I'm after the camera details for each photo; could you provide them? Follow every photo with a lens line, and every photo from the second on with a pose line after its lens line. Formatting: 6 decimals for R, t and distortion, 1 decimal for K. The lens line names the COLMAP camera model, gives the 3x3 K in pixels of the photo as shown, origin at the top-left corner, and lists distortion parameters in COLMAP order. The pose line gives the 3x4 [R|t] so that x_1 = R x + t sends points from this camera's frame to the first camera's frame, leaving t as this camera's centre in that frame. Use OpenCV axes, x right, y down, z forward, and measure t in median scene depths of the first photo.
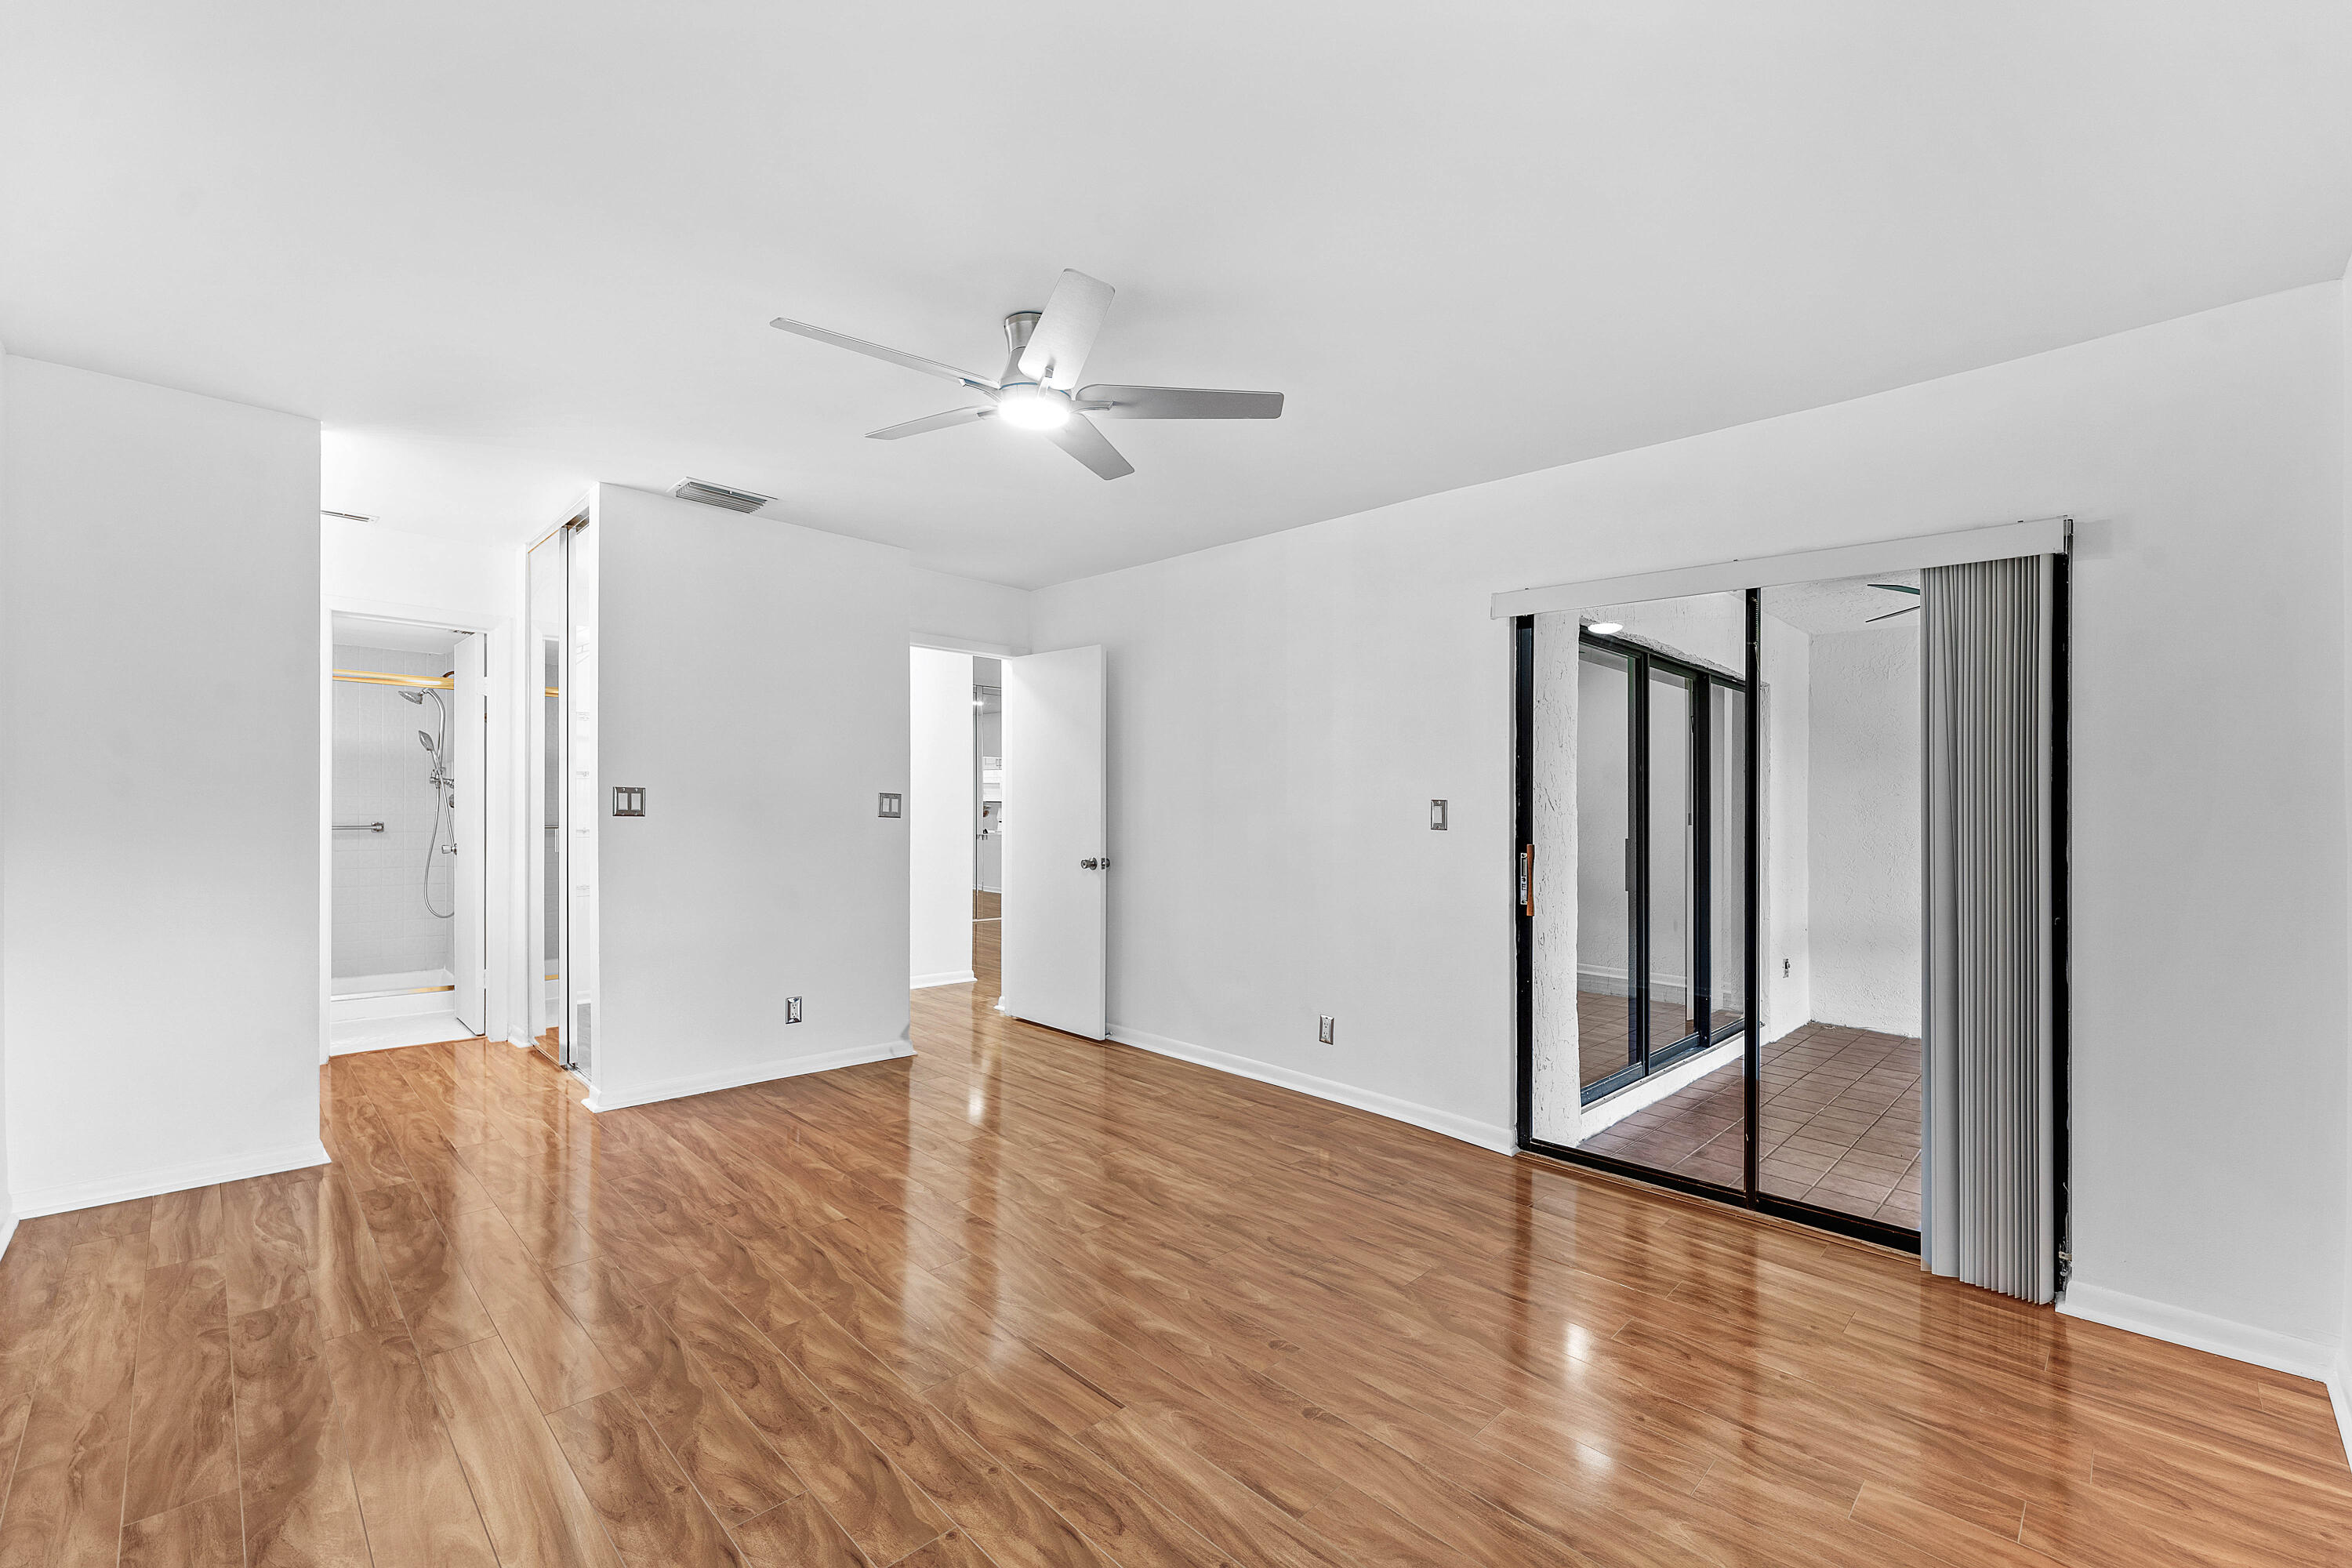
lens RADIAL K [[977.6, 0, 1176.0], [0, 977.6, 784.0], [0, 0, 1]] dist [-0.001050, -0.000472]
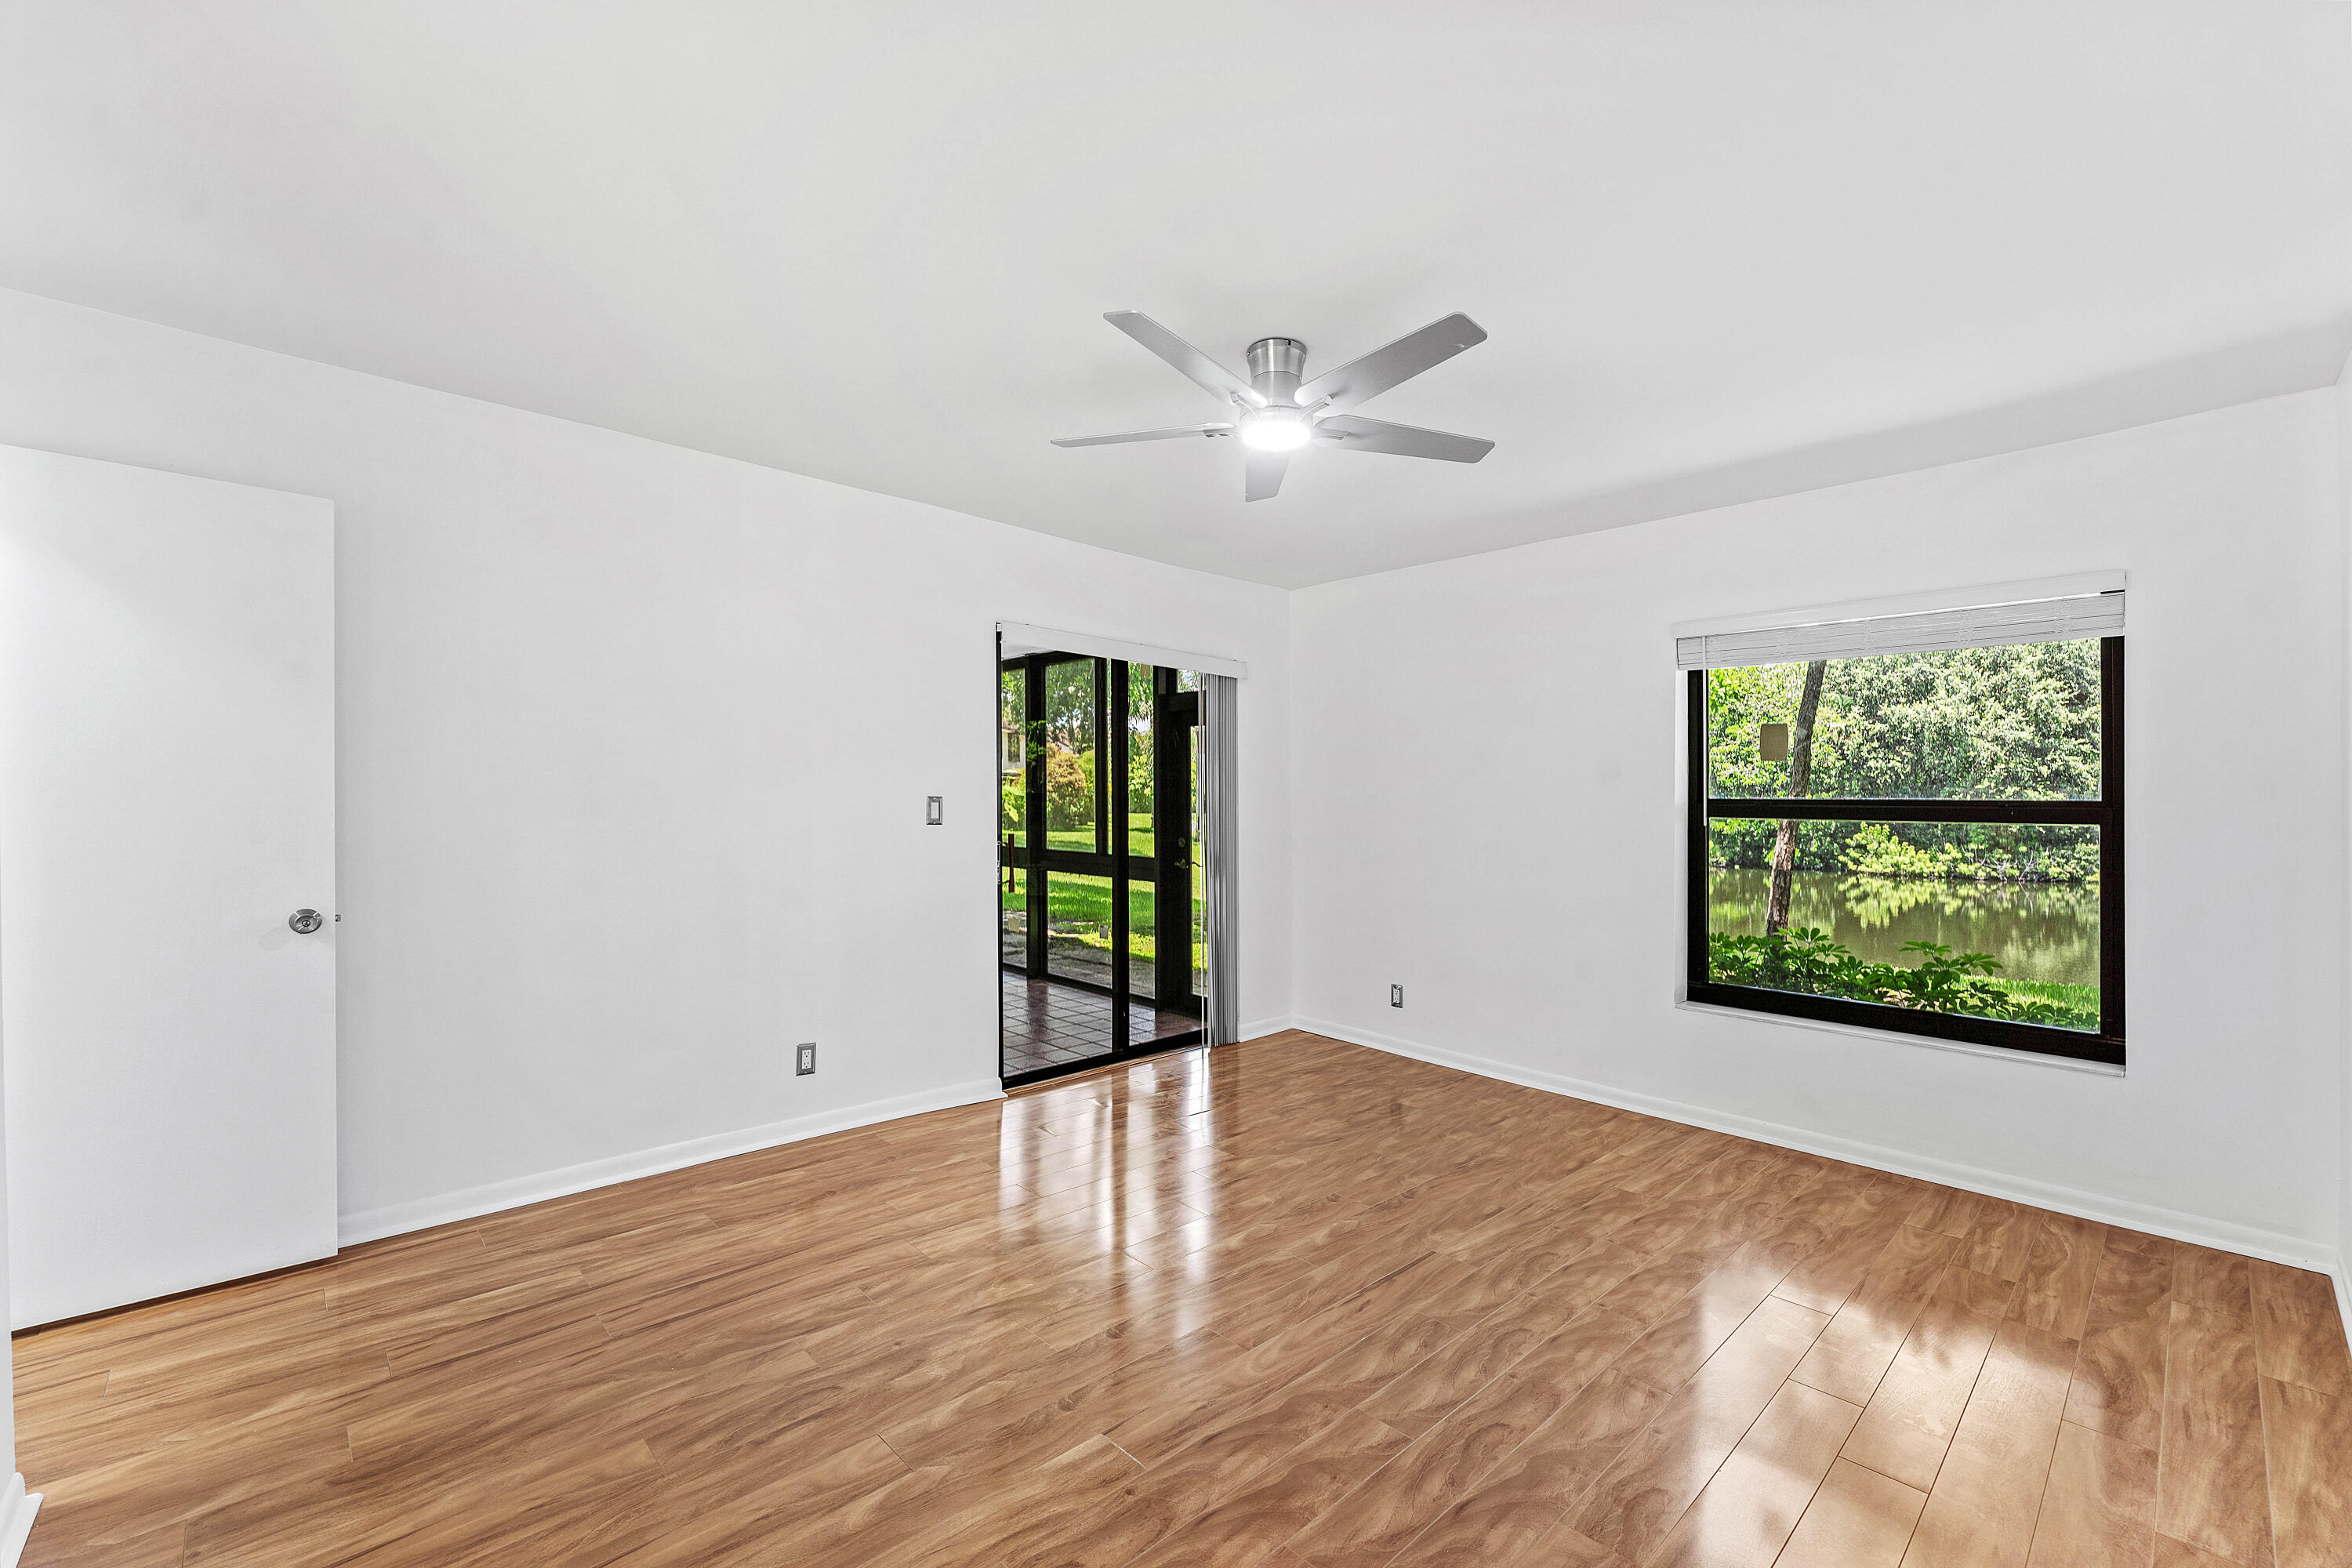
lens RADIAL K [[972.8, 0, 1172.8], [0, 972.8, 806.3], [0, 0, 1]] dist [-0.000633, -0.000421]
pose [[0.034863, -0.025608, 0.999064, -1.022926], [-0.031801, 0.999137, 0.026720, -0.010045], [-0.998886, -0.032703, 0.034019, 0.966271]]
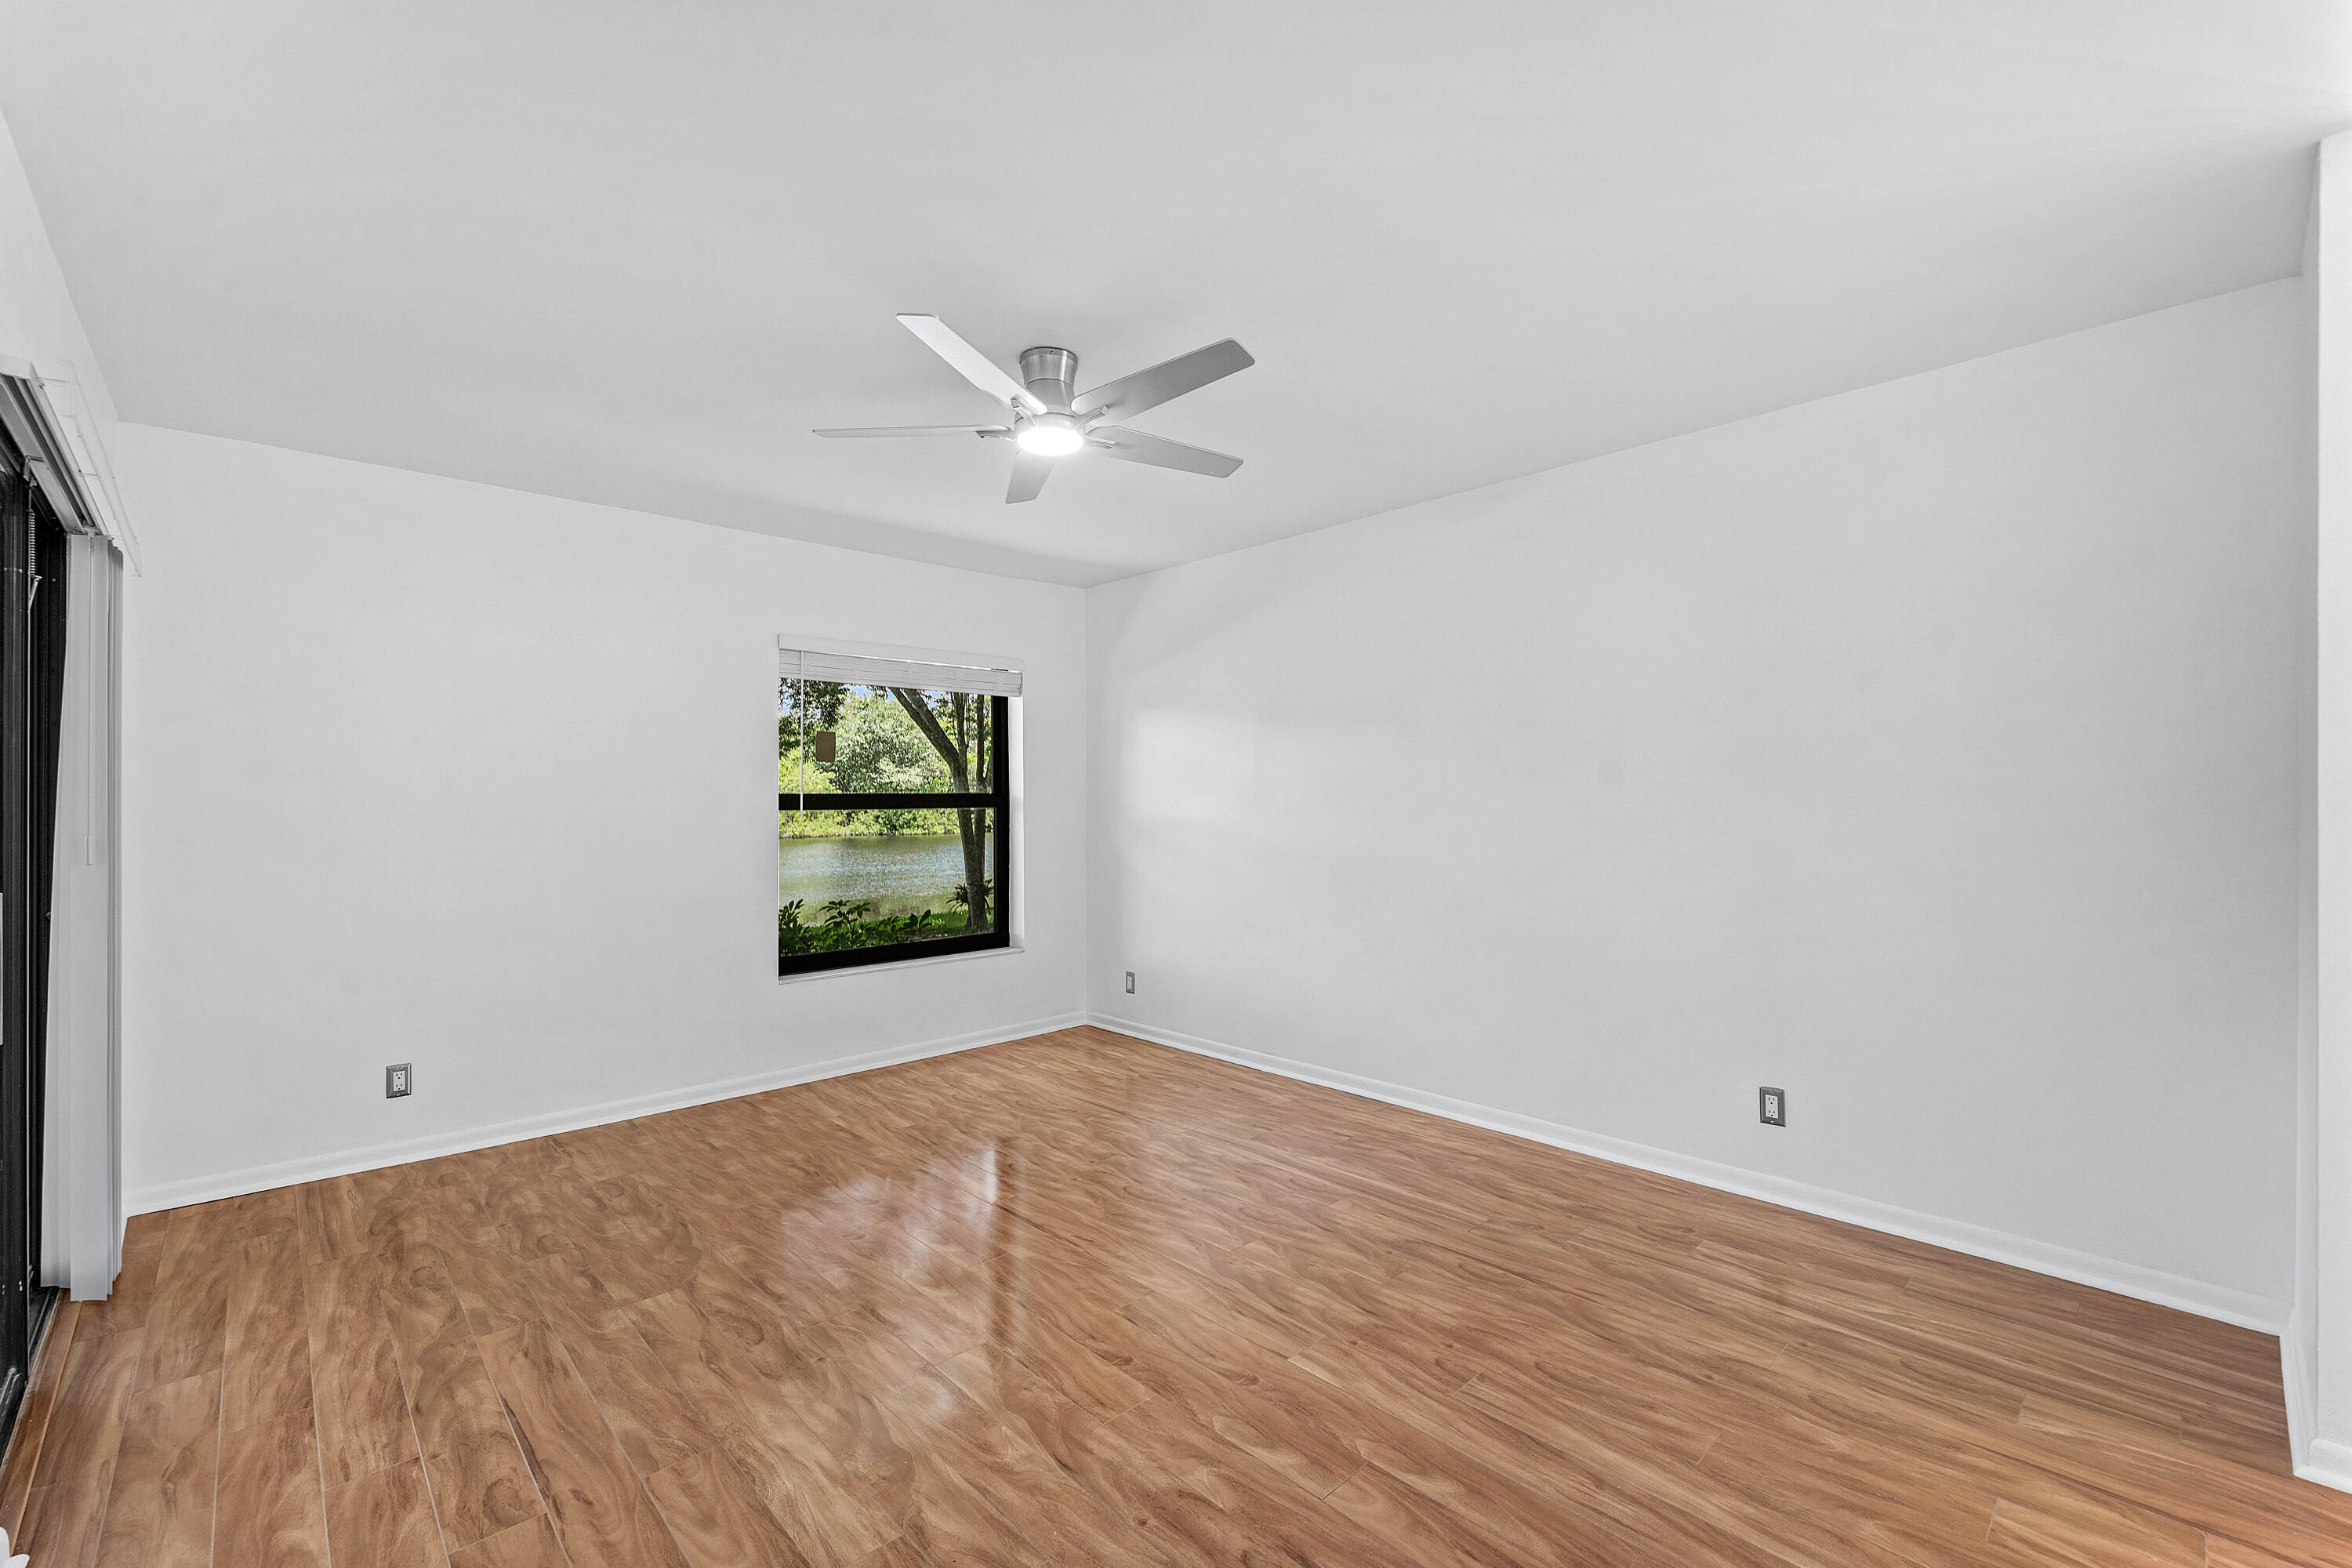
lens RADIAL K [[972.8, 0, 1172.8], [0, 972.8, 806.3], [0, 0, 1]] dist [-0.000633, -0.000421]
pose [[-0.999225, -0.011372, 0.037682, -0.277698], [-0.011879, 0.999841, -0.013264, 0.022805], [-0.037525, -0.013702, -0.999202, 1.816506]]
